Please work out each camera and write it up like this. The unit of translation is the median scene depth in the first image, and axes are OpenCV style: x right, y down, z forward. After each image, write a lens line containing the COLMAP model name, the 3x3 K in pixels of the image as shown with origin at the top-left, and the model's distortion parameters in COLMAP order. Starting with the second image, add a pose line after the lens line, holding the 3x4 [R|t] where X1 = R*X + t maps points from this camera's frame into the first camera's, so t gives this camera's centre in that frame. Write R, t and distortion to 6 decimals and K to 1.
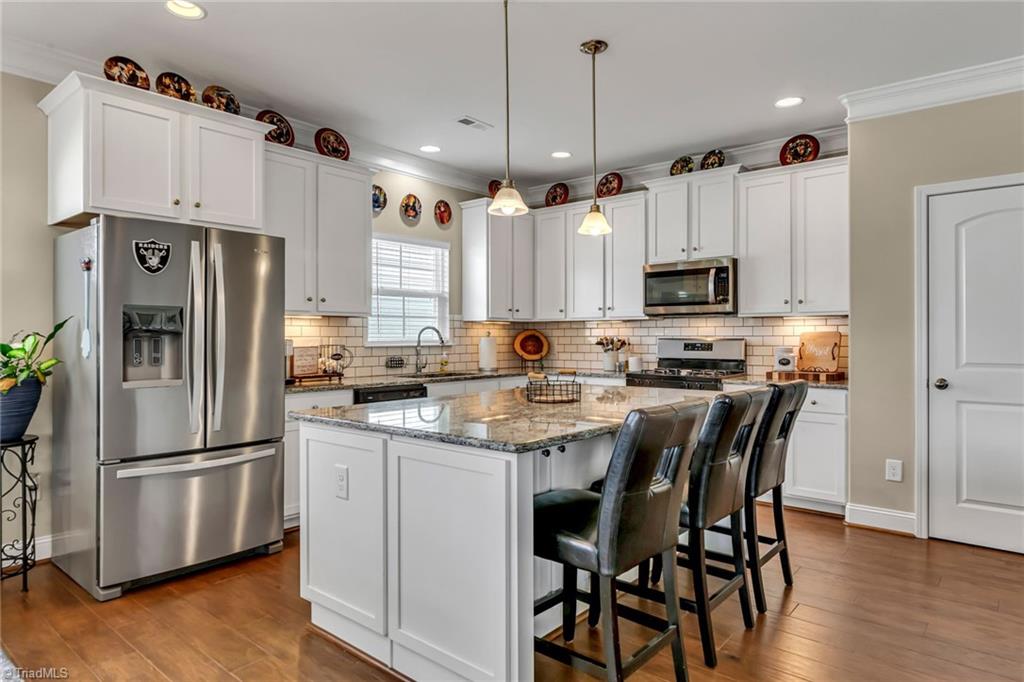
lens RADIAL K [[616.2, 0, 511.9], [0, 616.2, 335.0], [0, 0, 1]] dist [-0.009727, -0.001467]
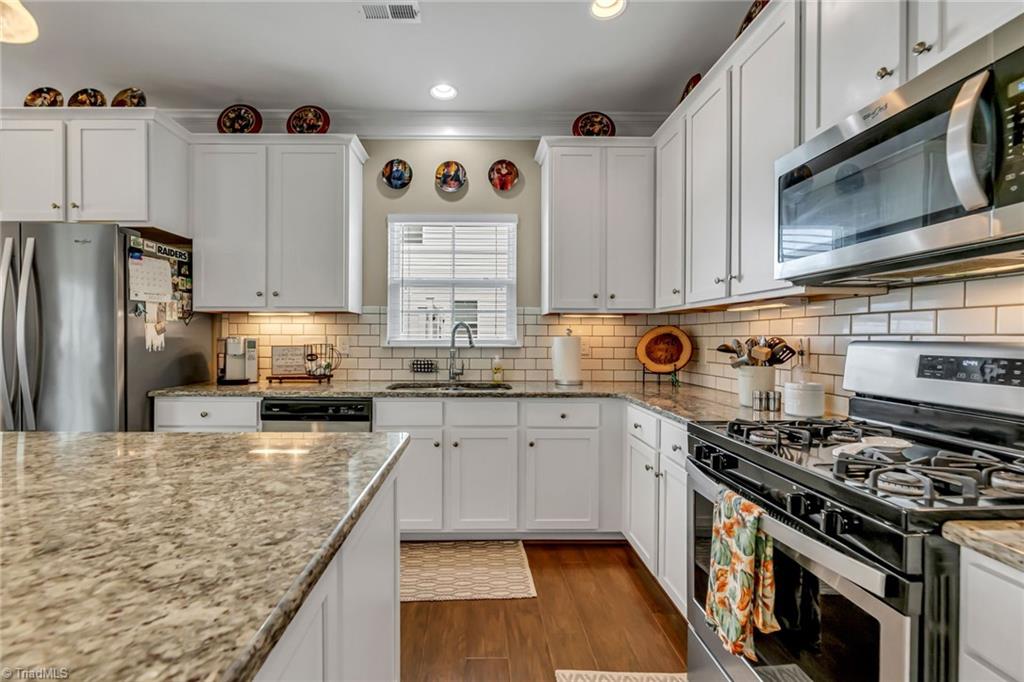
lens RADIAL K [[439.0, 0, 480.0], [0, 439.0, 336.9], [0, 0, 1]] dist [-0.003629, -0.000321]
pose [[0.649834, 0.002450, -0.760072, 0.306002], [-0.002334, 0.999997, 0.001227, 0.003681], [0.760072, 0.000977, 0.649838, 0.656129]]
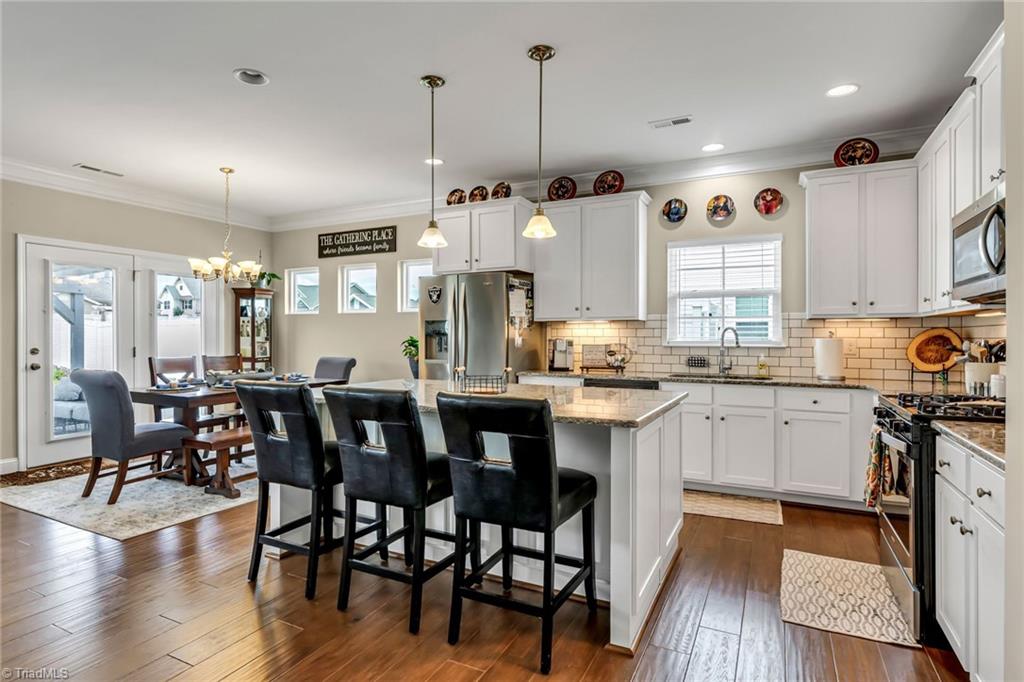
lens RADIAL K [[535.7, 0, 494.5], [0, 535.7, 334.6], [0, 0, 1]] dist [-0.004356, -0.001692]
pose [[0.212877, -0.001128, -0.977078, 0.611596], [-0.000017, 0.999999, -0.001158, -0.000695], [0.977079, 0.000263, 0.212877, 0.459543]]
